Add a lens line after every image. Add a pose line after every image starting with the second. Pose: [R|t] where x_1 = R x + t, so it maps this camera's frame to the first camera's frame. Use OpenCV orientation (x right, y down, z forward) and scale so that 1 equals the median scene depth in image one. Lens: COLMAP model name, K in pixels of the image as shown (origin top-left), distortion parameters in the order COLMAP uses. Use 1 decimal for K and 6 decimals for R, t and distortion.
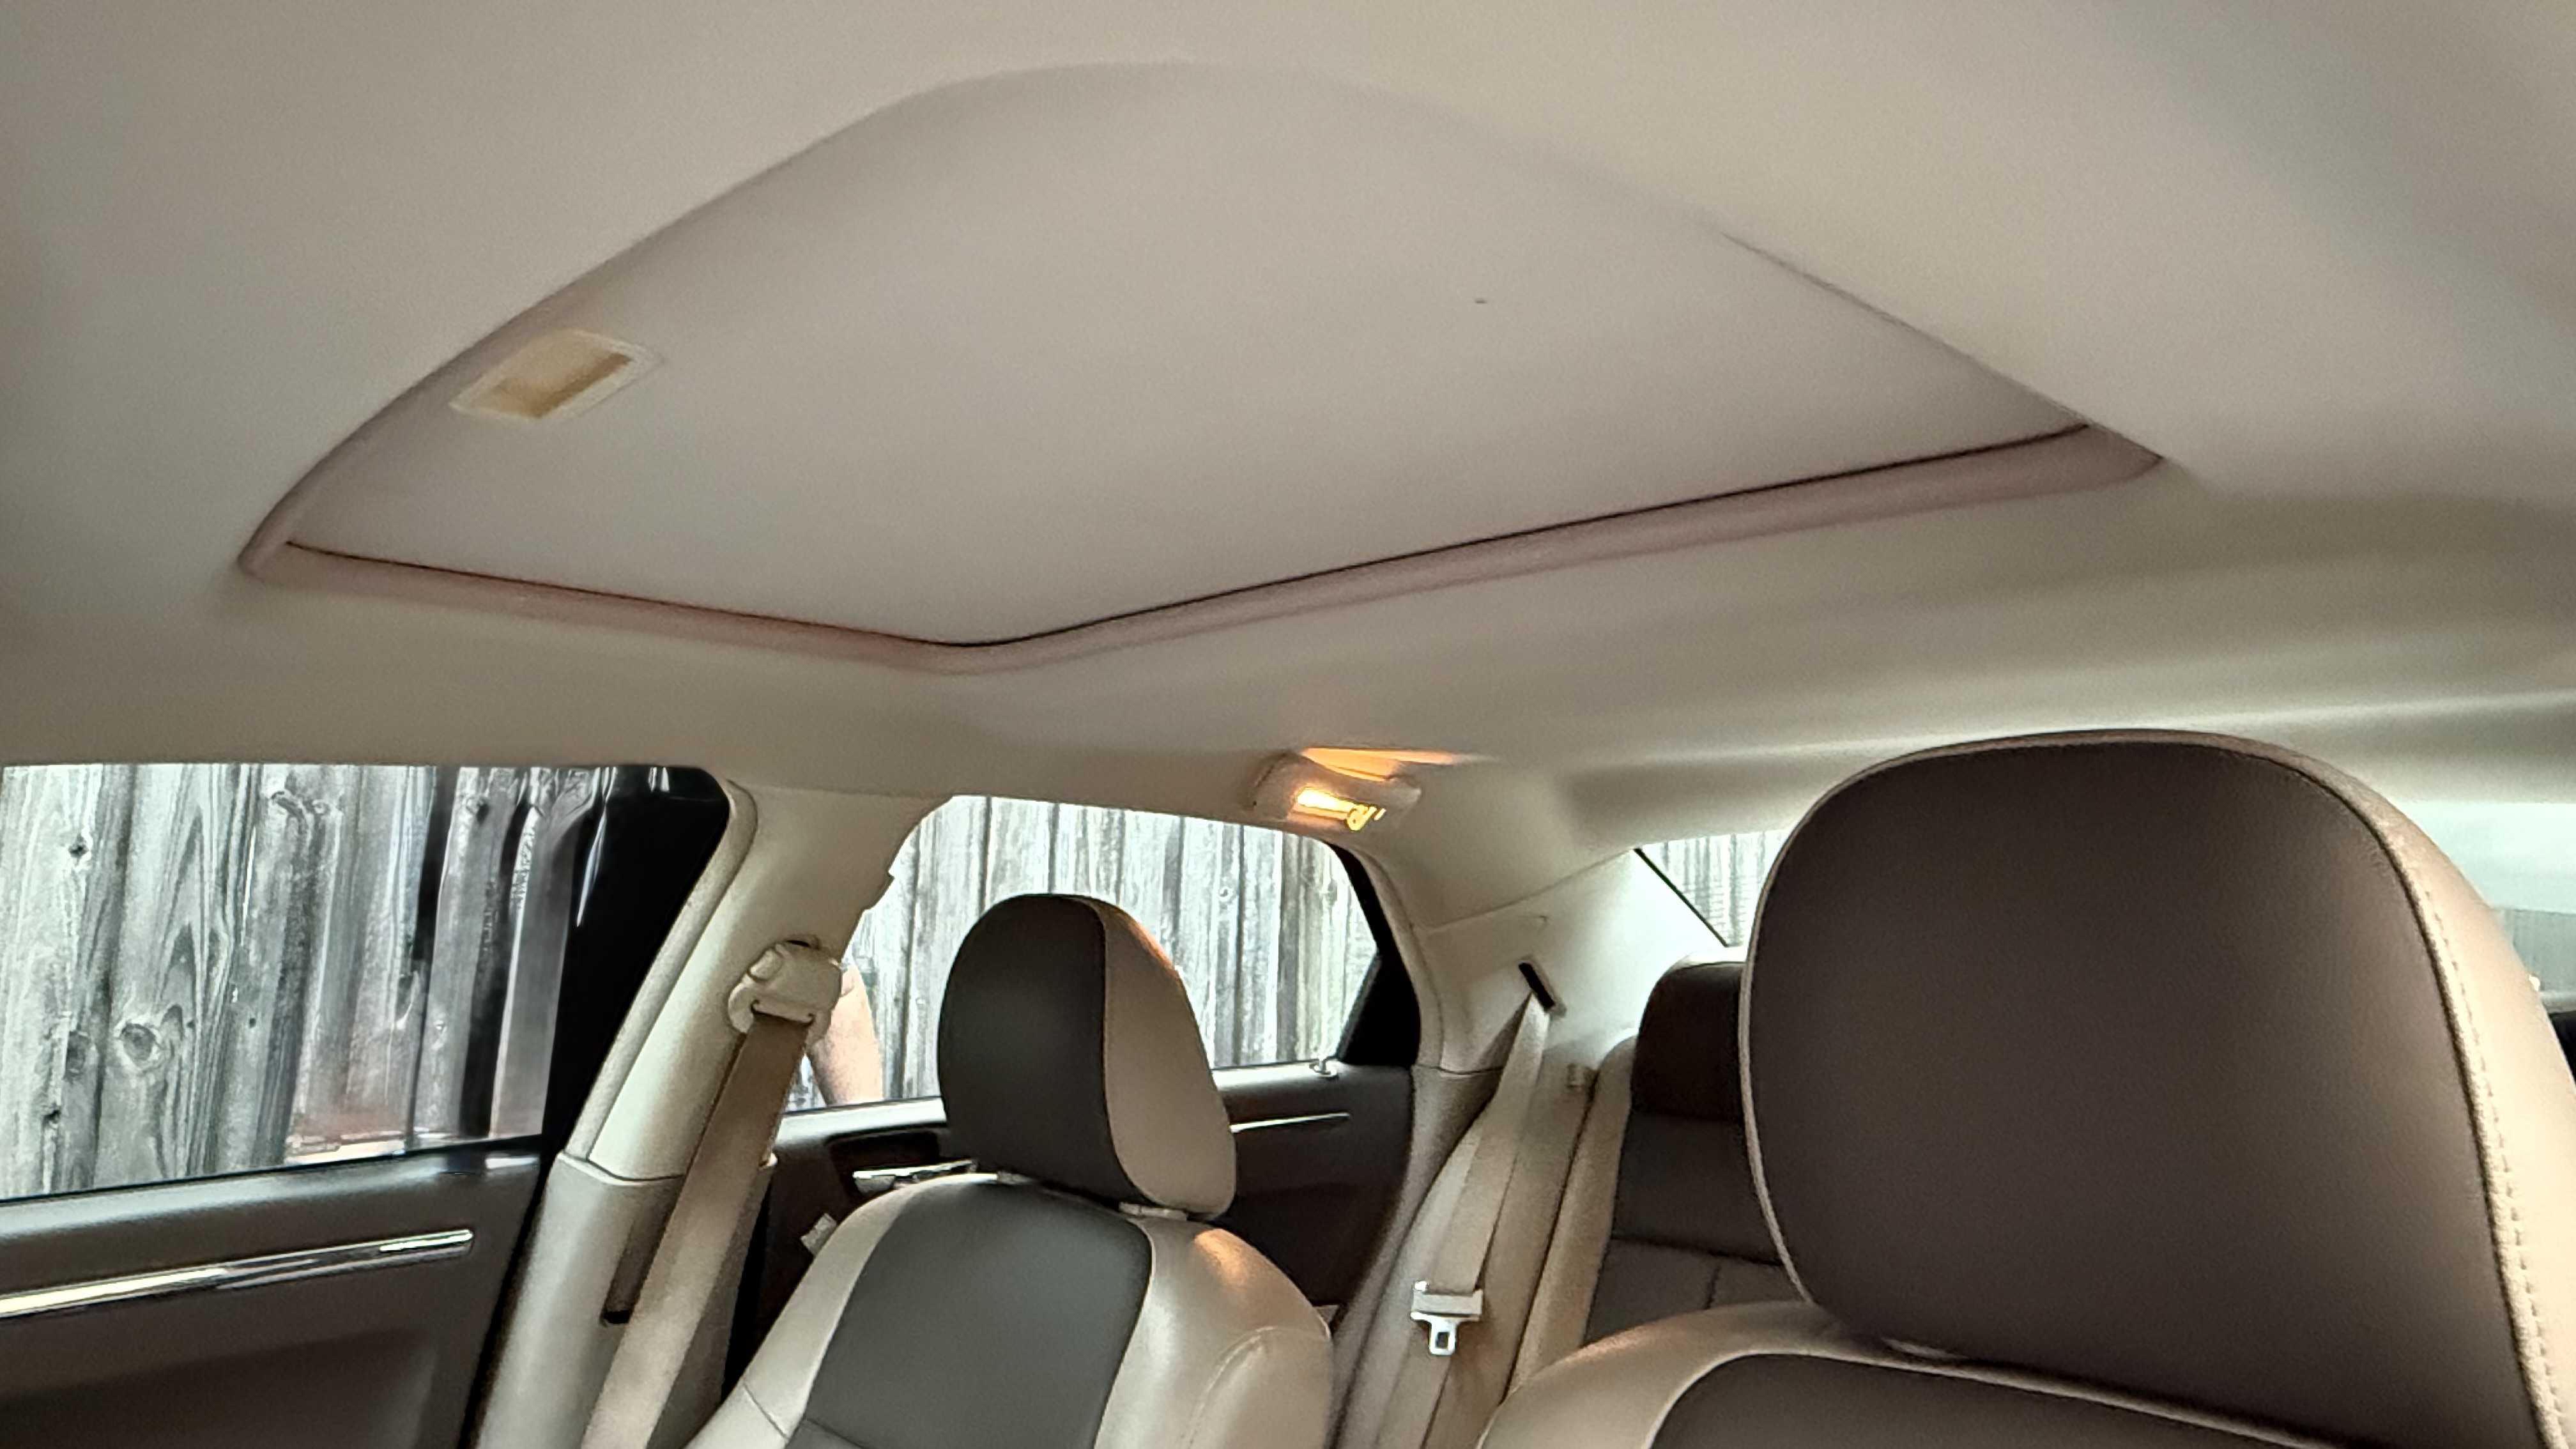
lens RADIAL K [[1637.9, 0, 1288.0], [0, 1637.9, 724.5], [0, 0, 1]] dist [0.002263, 0.003311]
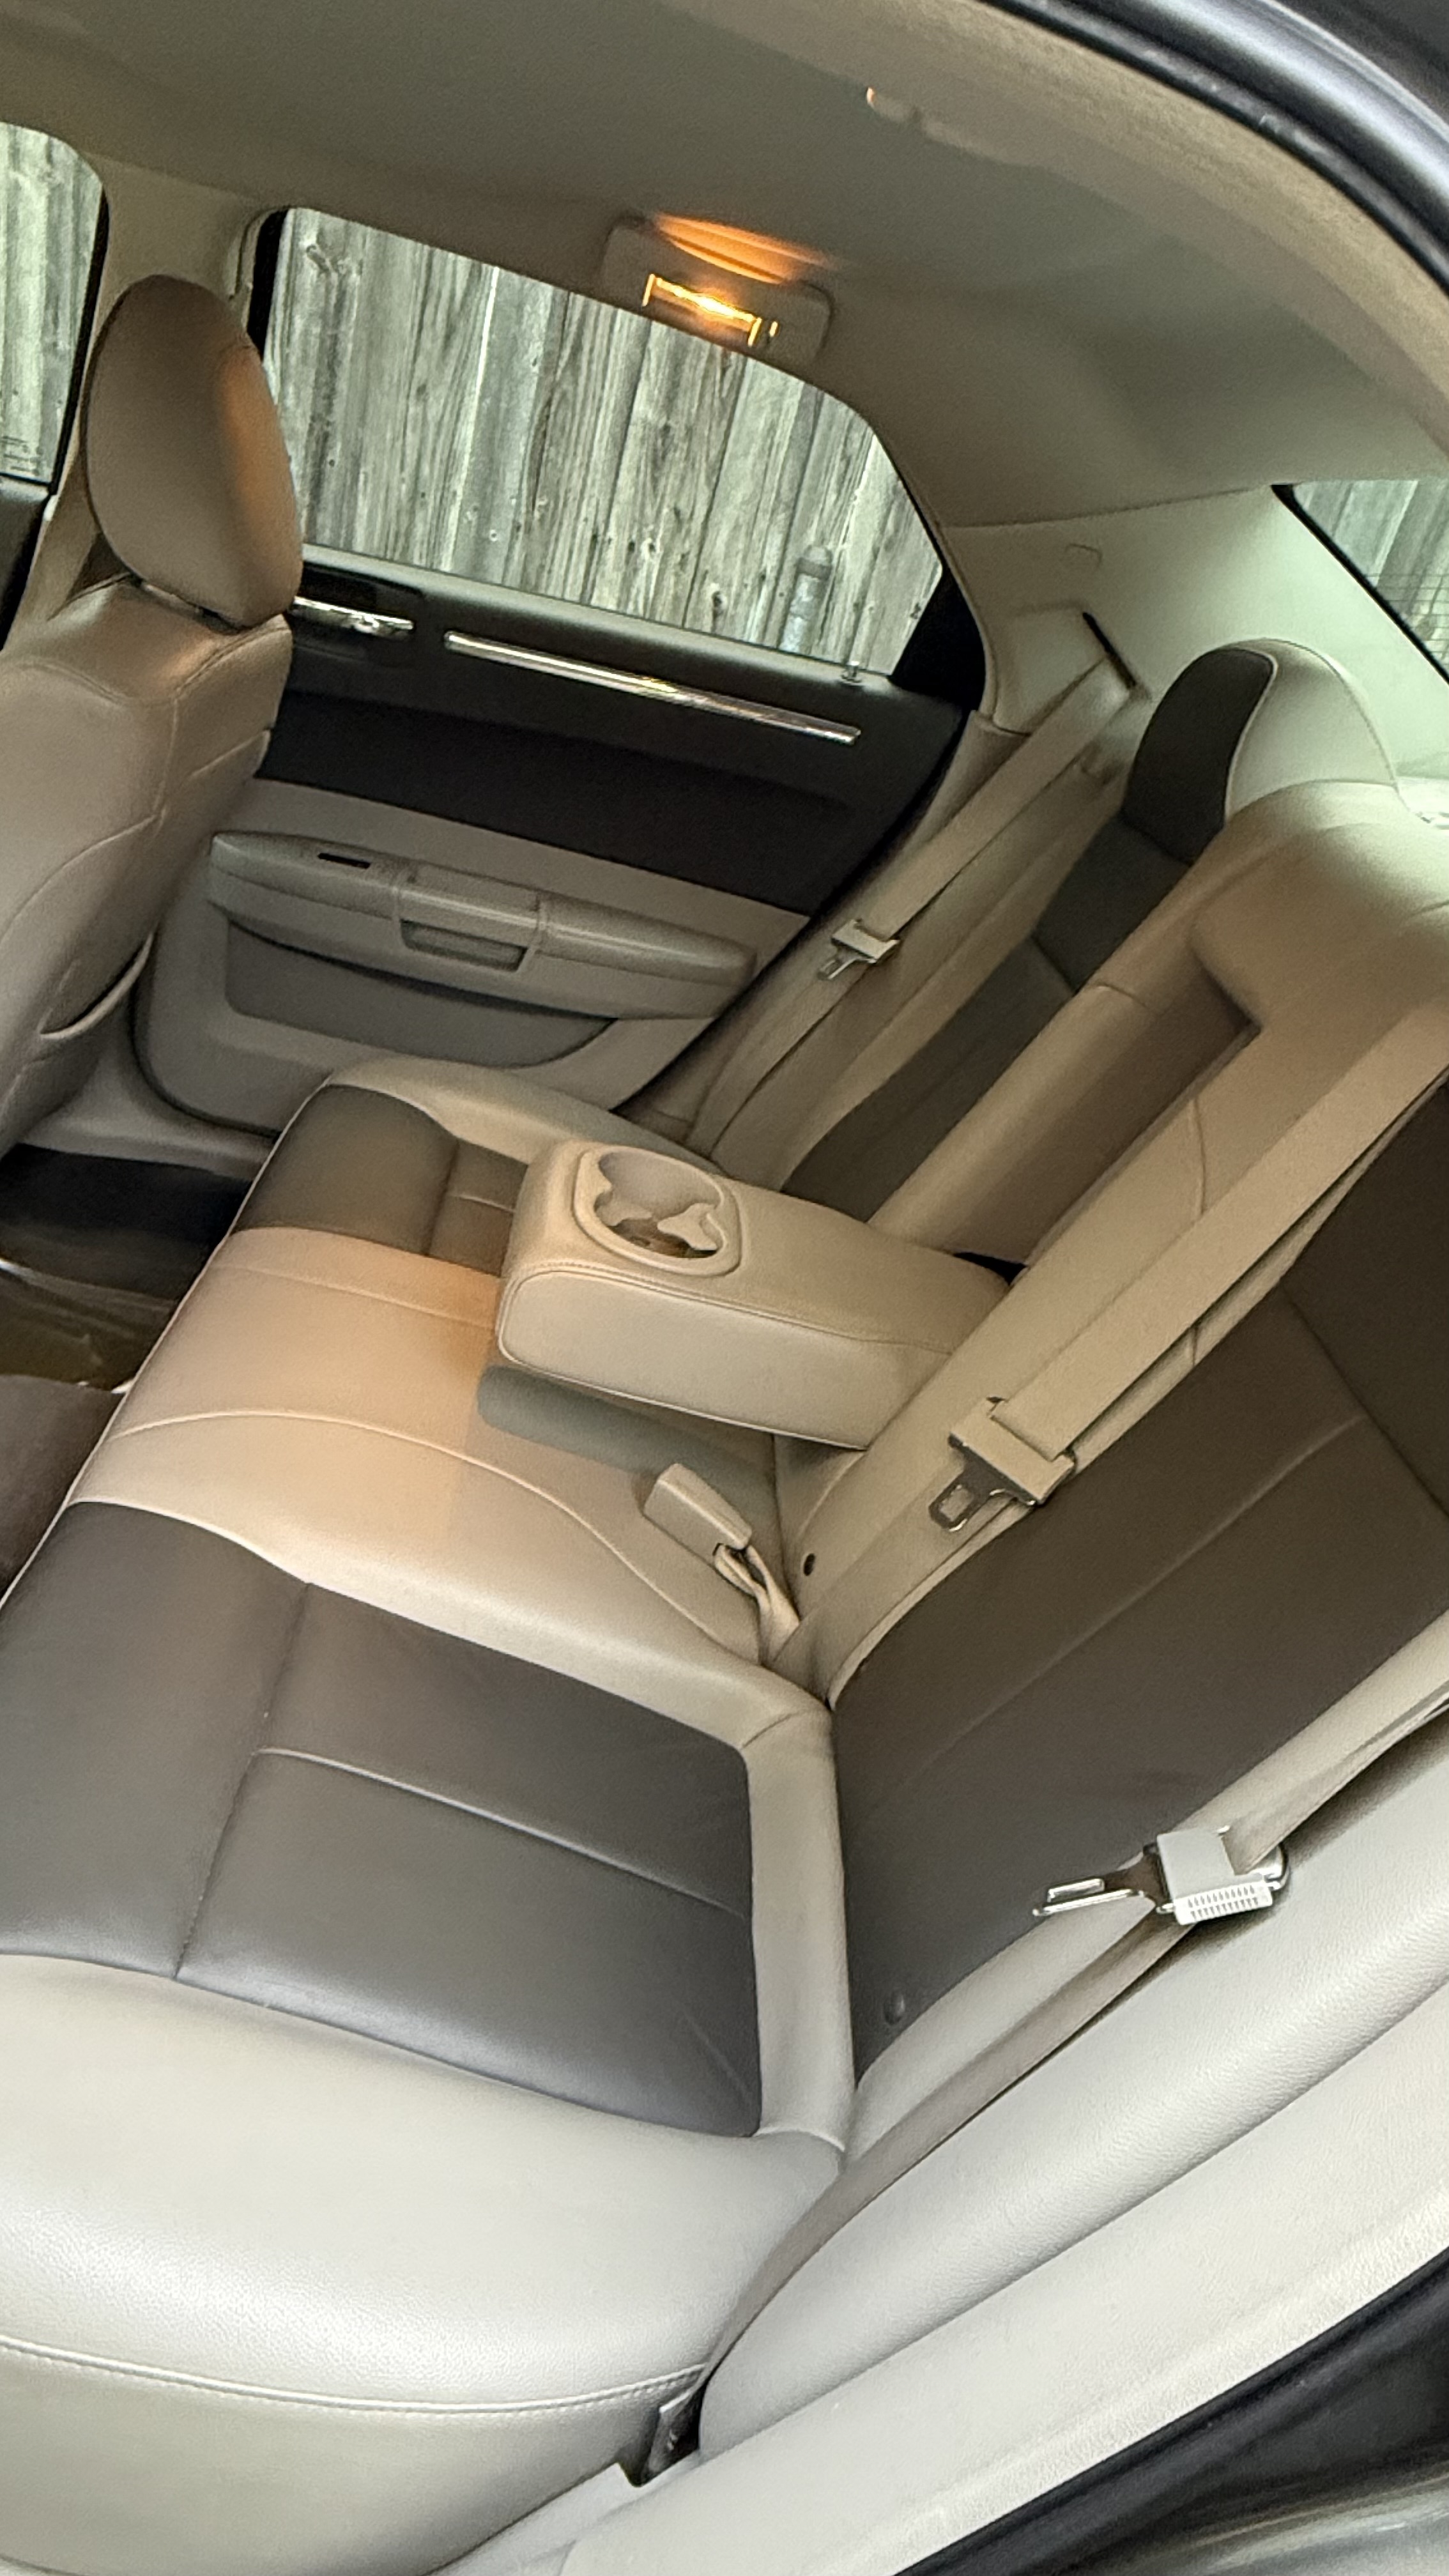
lens RADIAL K [[1651.0, 0, 724.5], [0, 1651.0, 1288.0], [0, 0, 1]] dist [-0.011579, 0.000781]
pose [[0.745271, 0.434696, -0.505579, 0.509285], [-0.154087, 0.850021, 0.503707, 0.037732], [0.648713, -0.297495, 0.700477, 0.159383]]
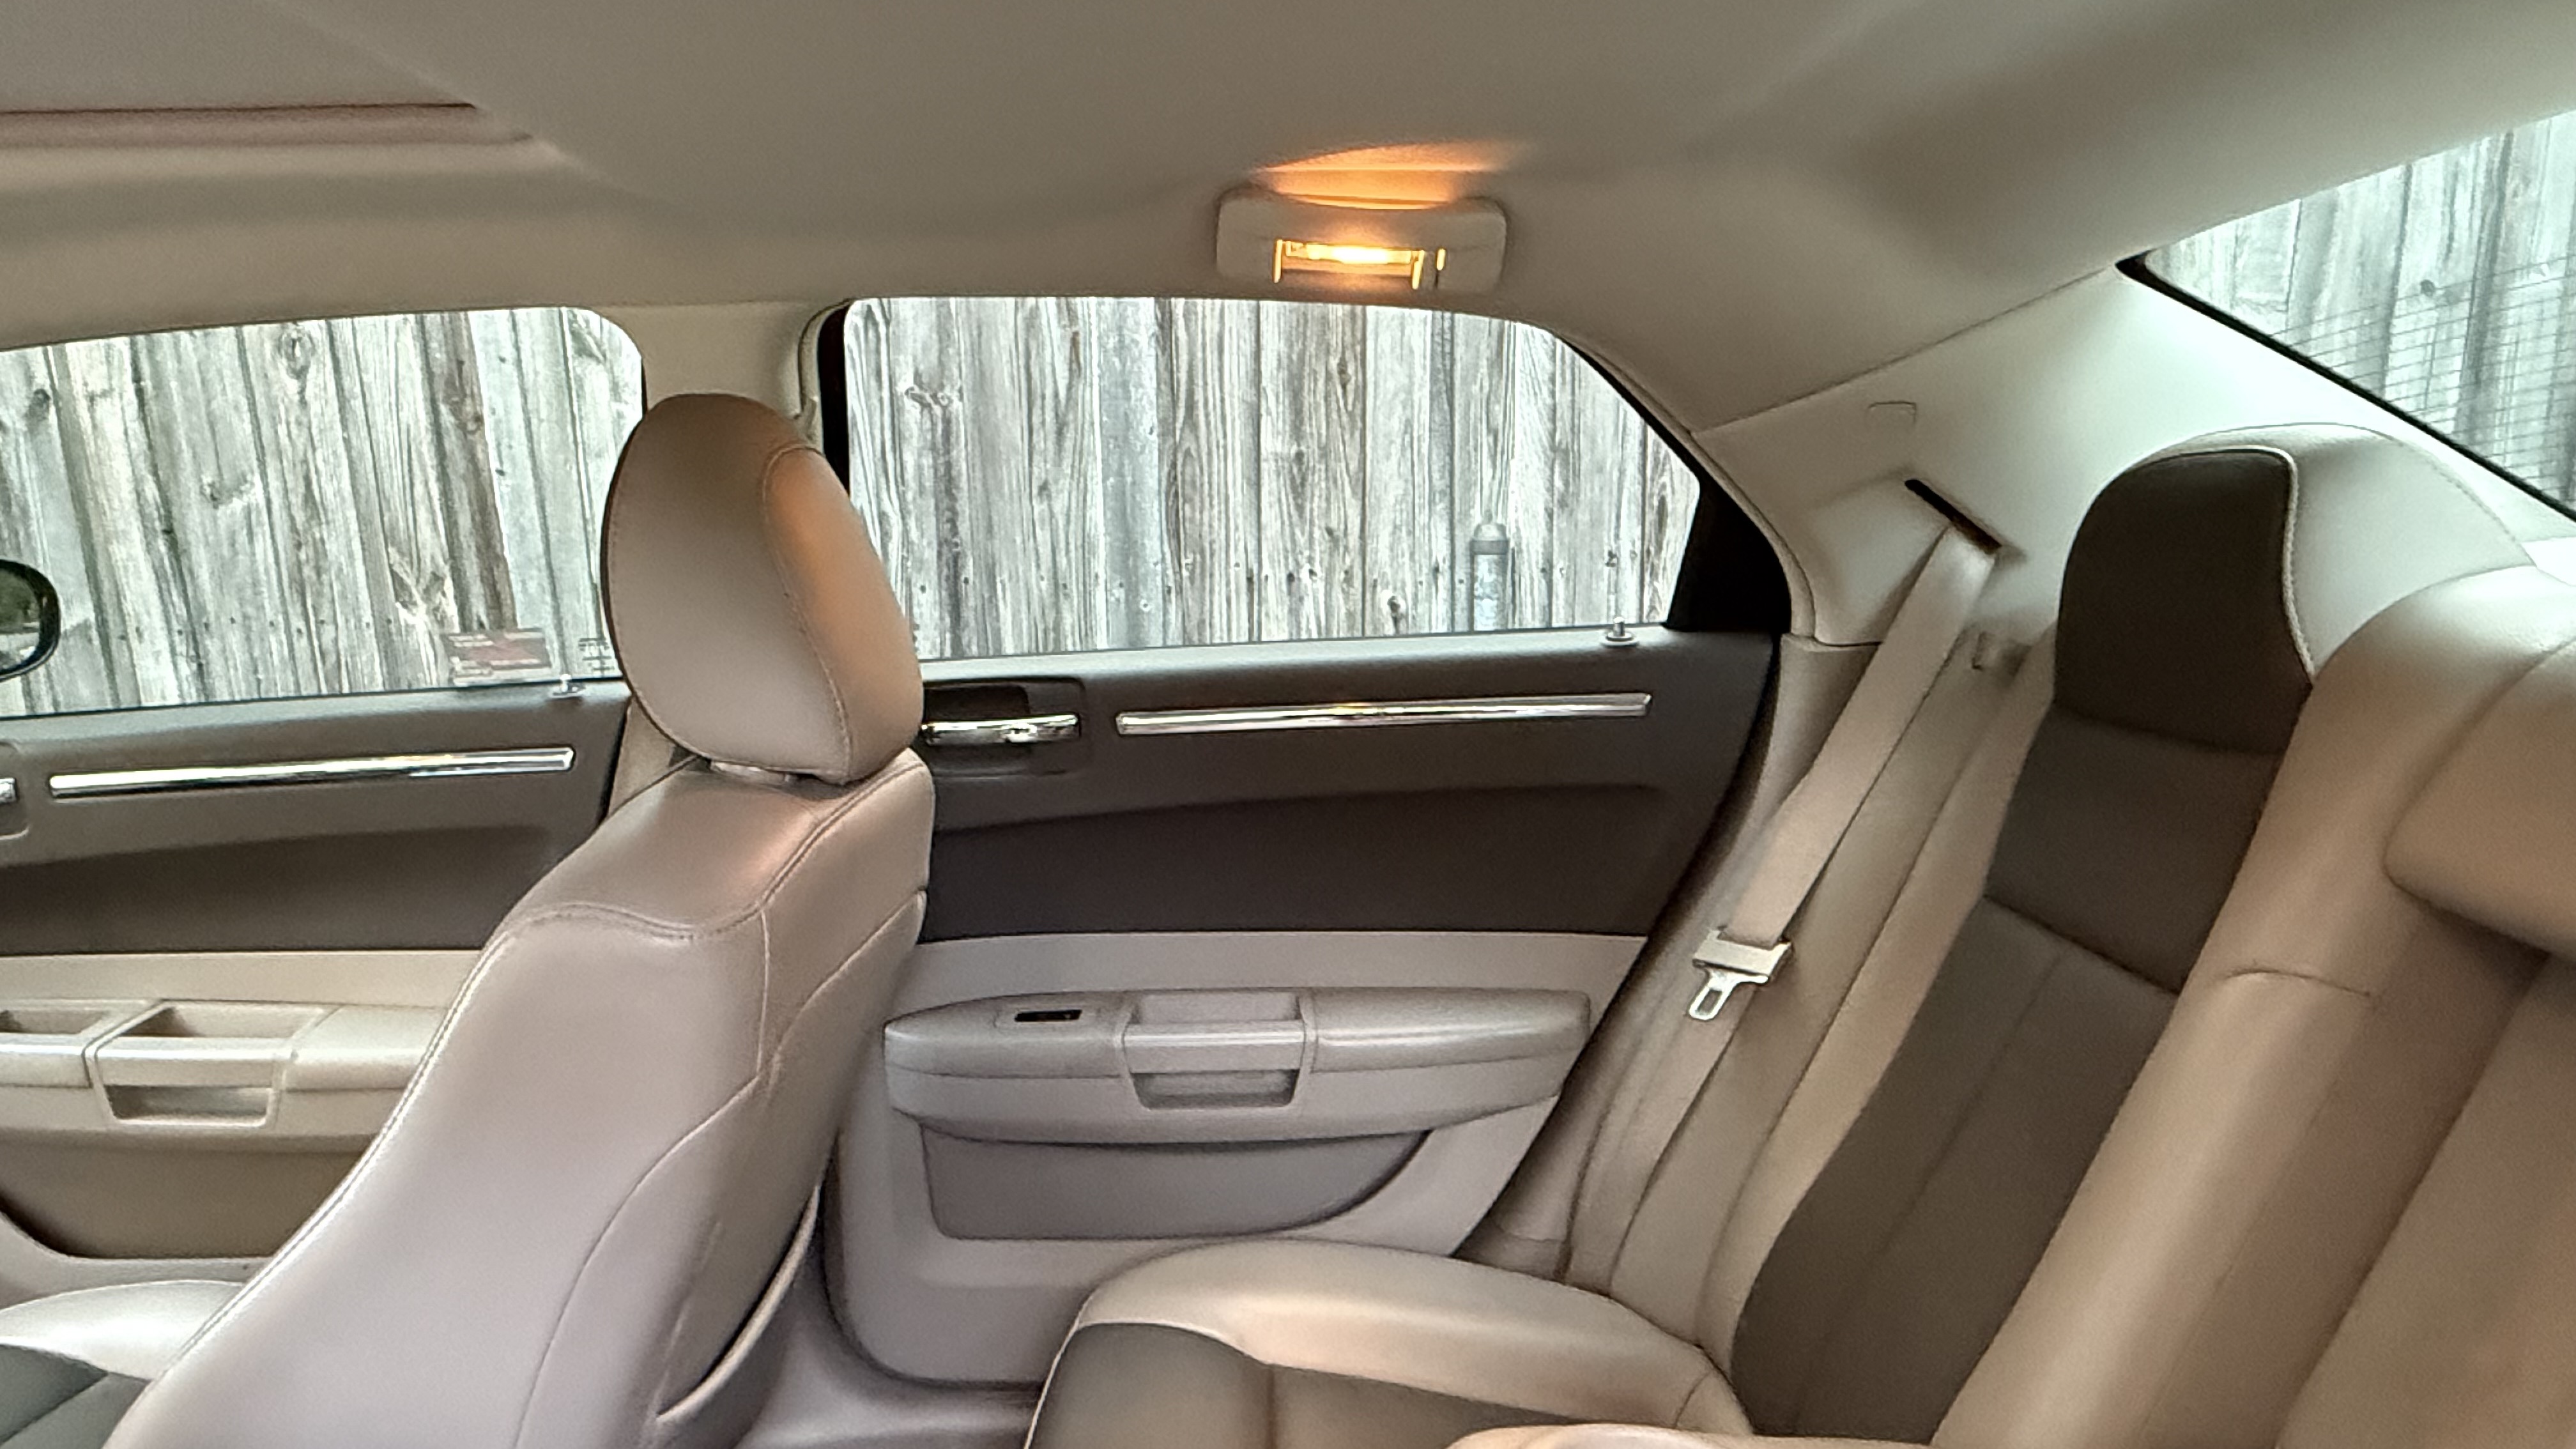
lens RADIAL K [[1651.0, 0, 1264.4], [0, 1651.0, 733.8], [0, 0, 1]] dist [-0.011579, 0.000781]
pose [[0.736597, 0.052567, -0.674286, 0.348664], [0.113865, 0.973106, 0.200249, 0.073673], [0.666678, -0.224281, 0.710801, 0.300509]]
